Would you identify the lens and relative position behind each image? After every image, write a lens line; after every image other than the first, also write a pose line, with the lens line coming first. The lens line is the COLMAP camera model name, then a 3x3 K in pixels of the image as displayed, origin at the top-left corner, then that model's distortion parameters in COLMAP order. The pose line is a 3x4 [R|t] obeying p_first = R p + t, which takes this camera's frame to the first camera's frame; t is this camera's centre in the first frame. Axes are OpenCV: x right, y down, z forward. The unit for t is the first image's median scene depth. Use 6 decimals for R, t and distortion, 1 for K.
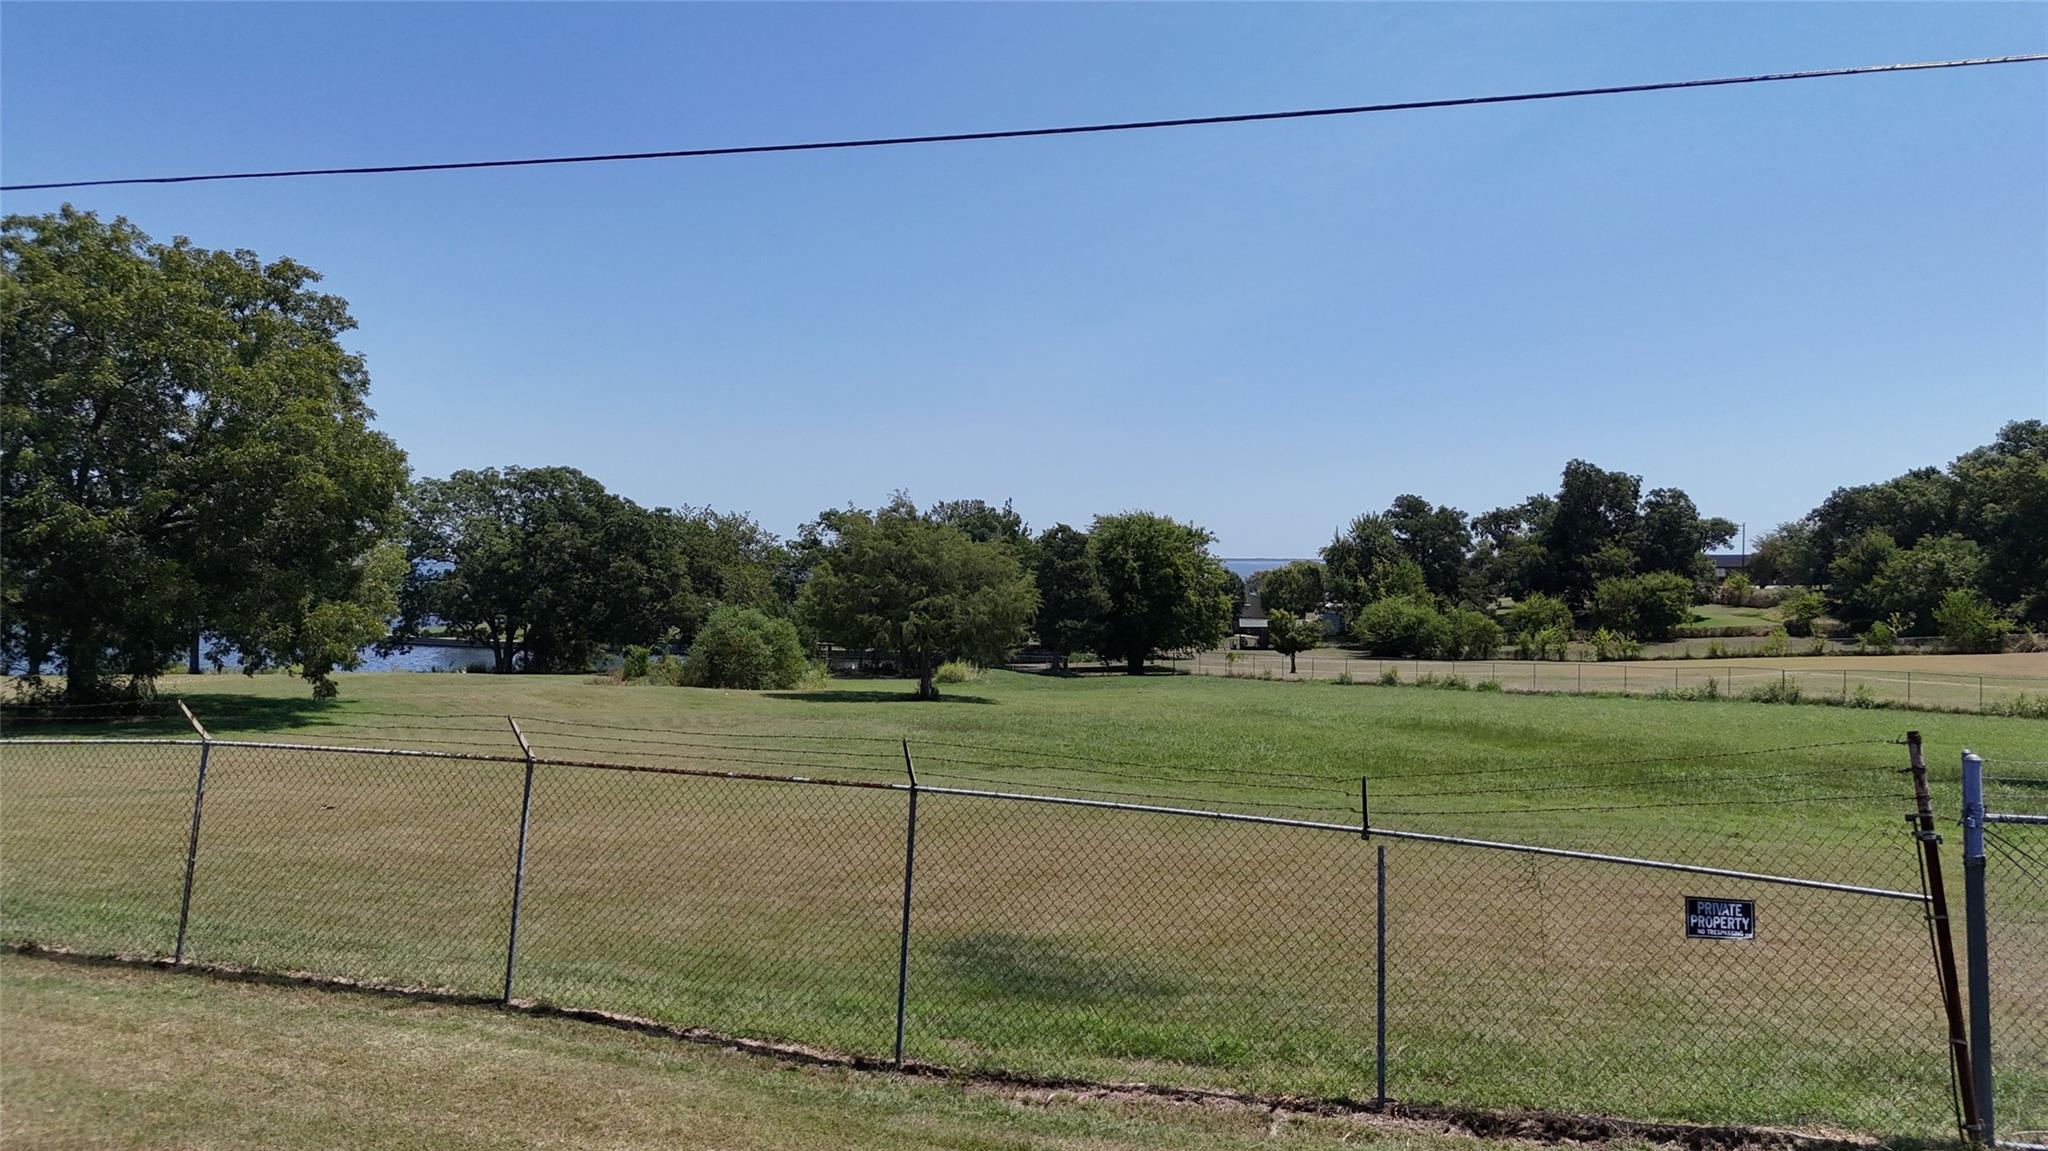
lens RADIAL K [[1497.6, 0, 1028.6], [0, 1497.6, 573.5], [0, 0, 1]] dist [0.074435, -0.093956]
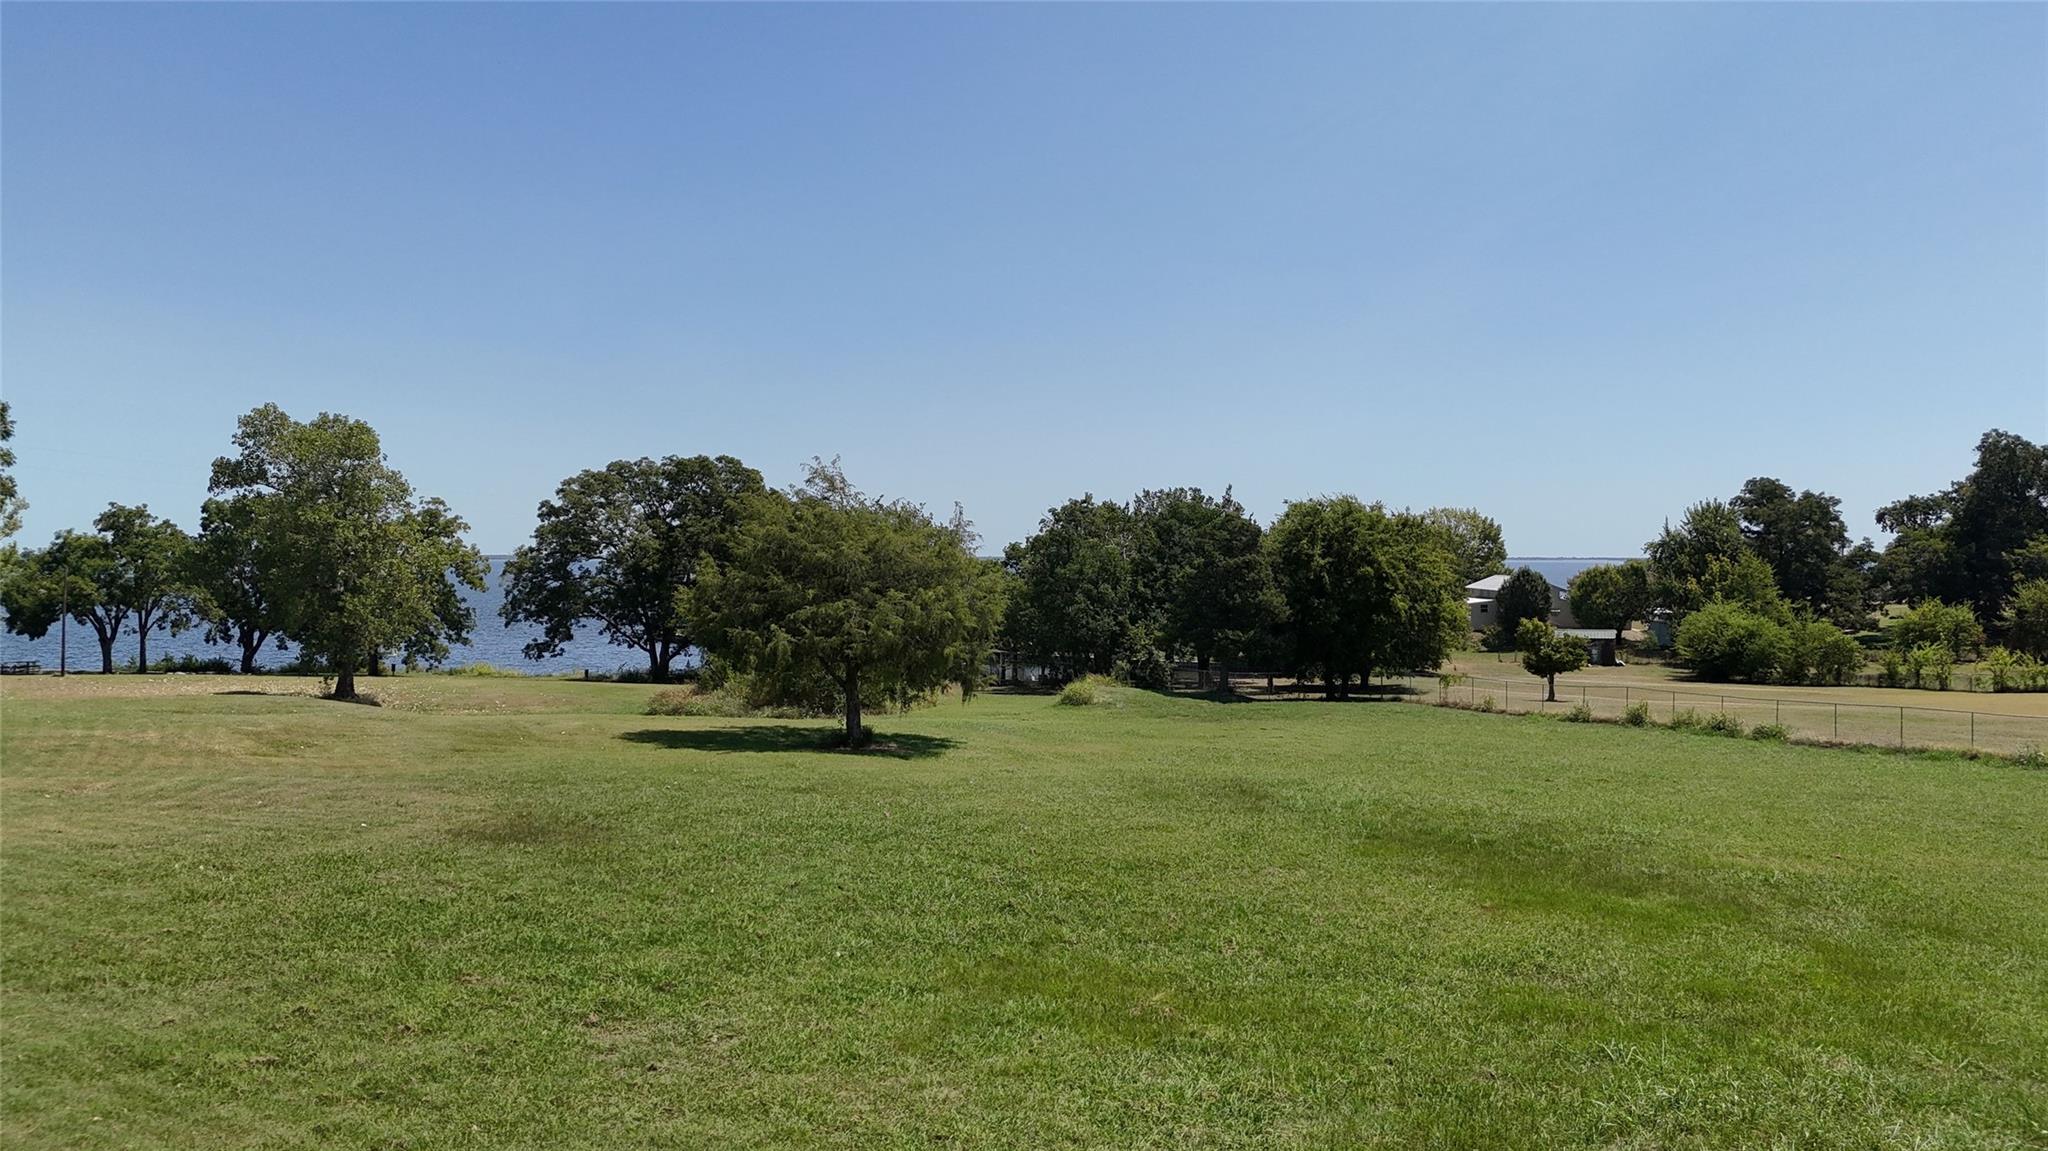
lens RADIAL K [[1497.6, 0, 1028.6], [0, 1497.6, 573.5], [0, 0, 1]] dist [0.074435, -0.093956]
pose [[0.969946, 0.001893, -0.243311, 0.086921], [-0.001902, 0.999998, 0.000197, 0.000366], [0.243311, 0.000272, 0.969948, 0.139772]]
